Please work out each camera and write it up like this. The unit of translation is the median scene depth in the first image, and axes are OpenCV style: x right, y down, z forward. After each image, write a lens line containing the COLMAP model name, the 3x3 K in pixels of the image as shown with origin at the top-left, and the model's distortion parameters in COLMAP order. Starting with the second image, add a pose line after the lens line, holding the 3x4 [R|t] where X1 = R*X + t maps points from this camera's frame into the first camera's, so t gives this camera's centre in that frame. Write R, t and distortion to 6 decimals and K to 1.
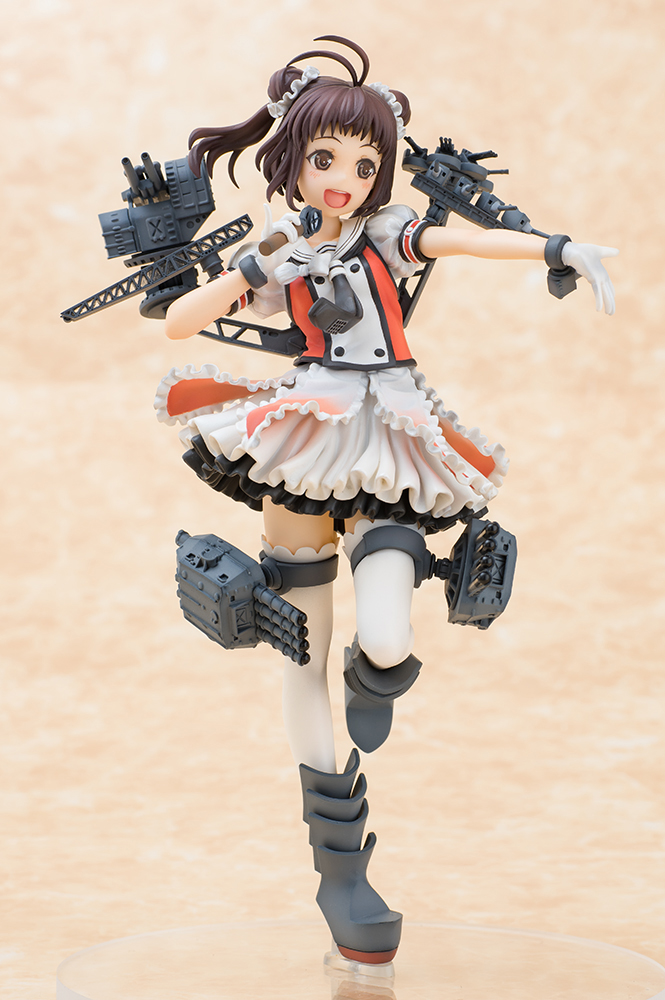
lens RADIAL K [[2980.6, 0, 332.5], [0, 2980.6, 500.0], [0, 0, 1]] dist [0.080706, 0.576396]
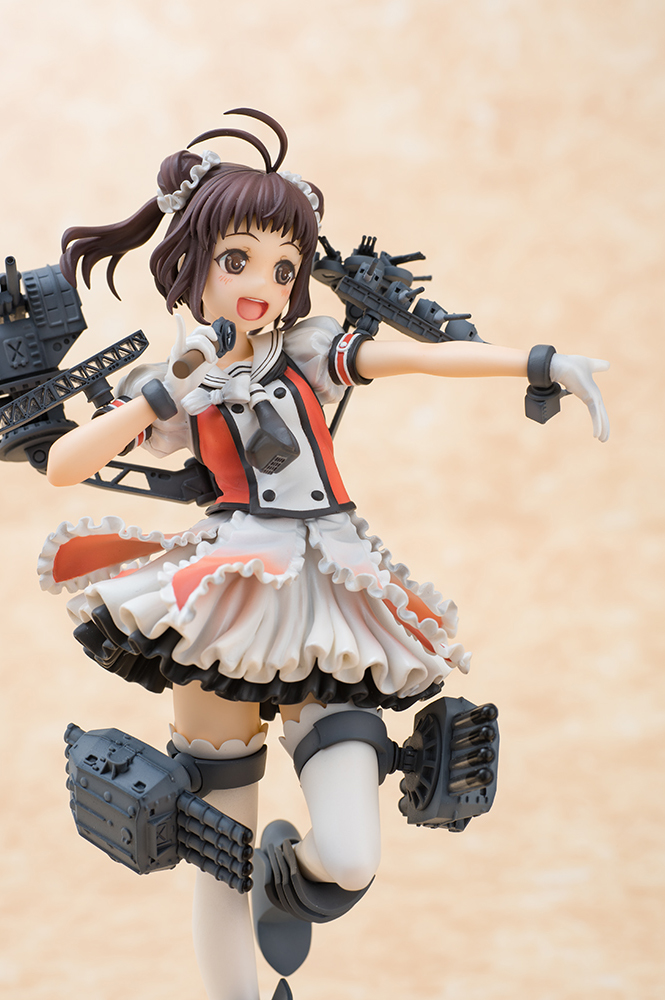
lens RADIAL K [[2160.0, 0, 304.1], [0, 2160.0, 496.9], [0, 0, 1]] dist [0.057598, 0.218766]
pose [[0.983647, -0.028848, 0.177780, -0.091612], [0.036555, 0.998522, -0.040229, -0.025289], [-0.176356, 0.046070, 0.983248, 0.418822]]
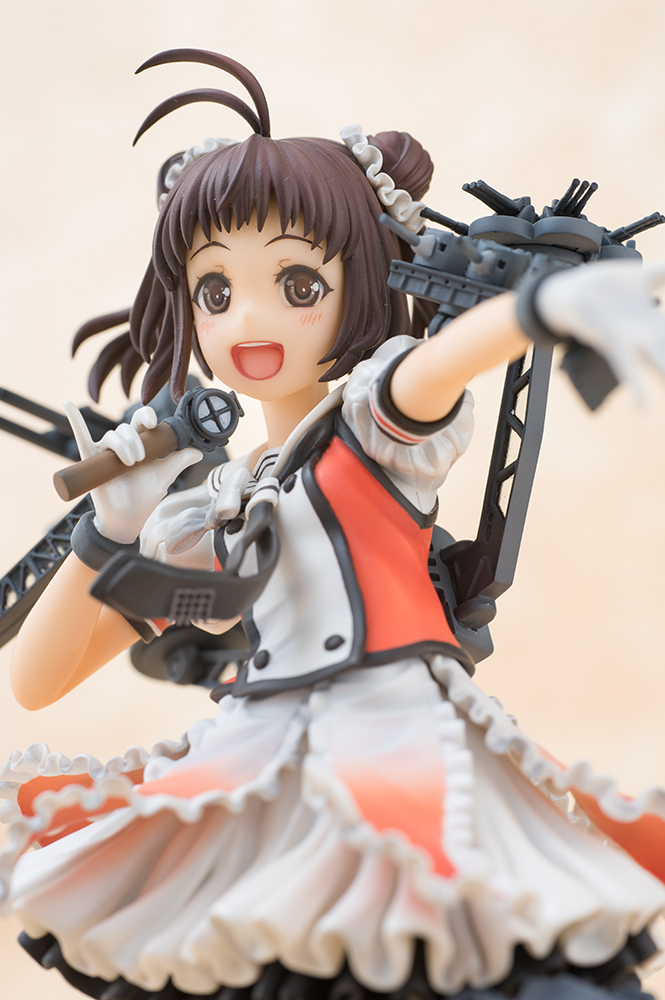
lens RADIAL K [[2395.2, 0, 332.5], [0, 2395.2, 500.0], [0, 0, 1]] dist [0.090953, 0.293308]
pose [[0.806235, -0.260482, -0.531163, 0.216204], [0.147141, 0.957927, -0.246426, 0.020472], [0.573004, 0.120522, 0.810642, 0.691421]]
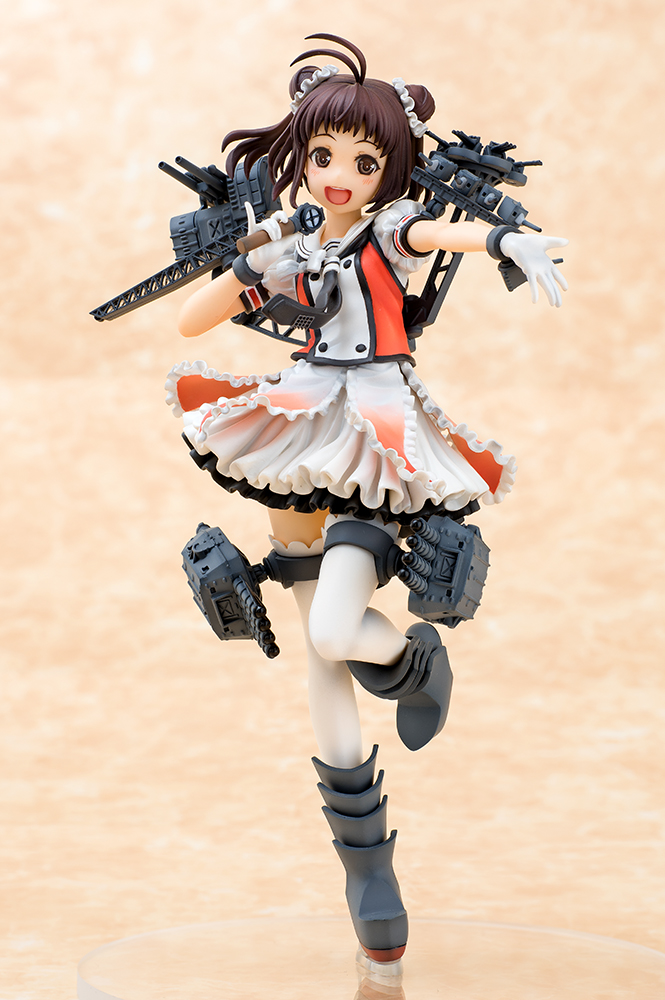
lens RADIAL K [[2980.6, 0, 332.5], [0, 2980.6, 500.0], [0, 0, 1]] dist [0.080706, 0.576396]
pose [[0.916763, 0.012161, -0.399246, 0.403508], [-0.014309, 0.999895, -0.002400, 0.003996], [0.399175, 0.007913, 0.916841, 0.079337]]
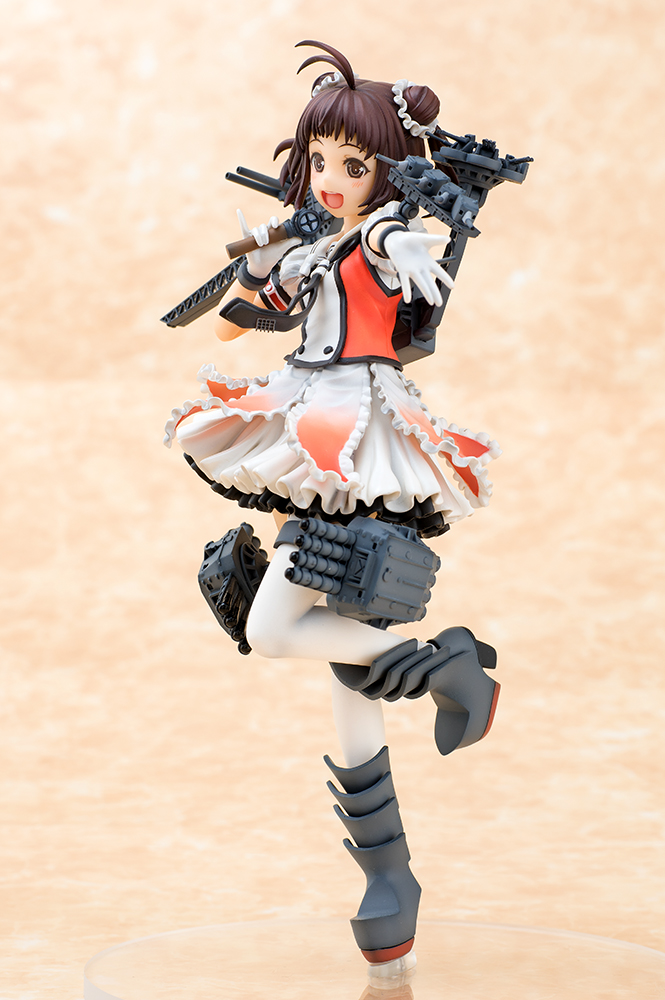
lens RADIAL K [[2980.6, 0, 332.5], [0, 2980.6, 500.0], [0, 0, 1]] dist [0.080706, 0.576396]
pose [[0.635115, 0.018663, -0.772192, 0.789244], [-0.029536, 0.999564, -0.000134, 0.001289], [0.771853, 0.022893, 0.635389, 0.359105]]
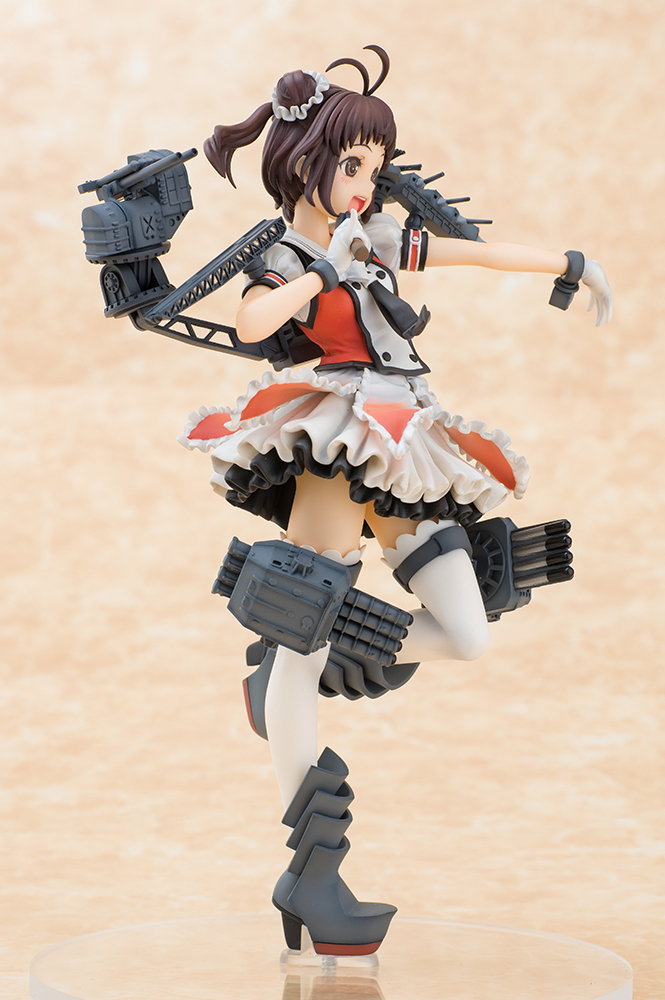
lens RADIAL K [[2980.6, 0, 332.5], [0, 2980.6, 500.0], [0, 0, 1]] dist [0.080706, 0.576396]
pose [[0.722836, -0.024077, 0.690600, -0.709697], [0.017645, 0.999710, 0.016385, -0.017702], [-0.690795, 0.000342, 0.723051, 0.273435]]
